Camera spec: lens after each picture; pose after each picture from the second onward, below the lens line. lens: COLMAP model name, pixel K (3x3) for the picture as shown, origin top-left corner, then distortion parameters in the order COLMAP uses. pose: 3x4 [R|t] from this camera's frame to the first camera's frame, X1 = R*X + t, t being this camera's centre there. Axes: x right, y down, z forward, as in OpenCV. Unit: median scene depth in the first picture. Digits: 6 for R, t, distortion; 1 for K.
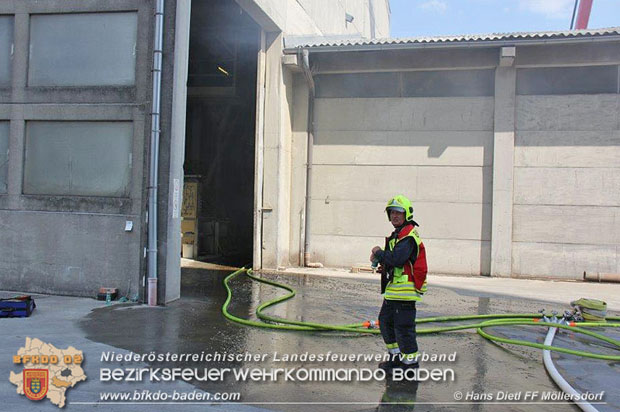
lens RADIAL K [[1405.9, 0, 310.0], [0, 1405.9, 206.0], [0, 0, 1]] dist [0.056527, 0.296182]
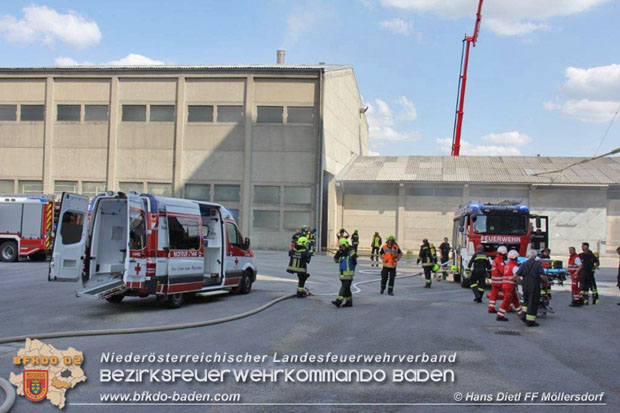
lens RADIAL K [[1405.9, 0, 310.0], [0, 1405.9, 206.5], [0, 0, 1]] dist [0.056527, 0.296182]
pose [[0.999906, -0.000596, 0.013666, -0.161354], [0.000641, 0.999995, -0.003248, -0.053985], [-0.013664, 0.003257, 0.999901, -2.999854]]
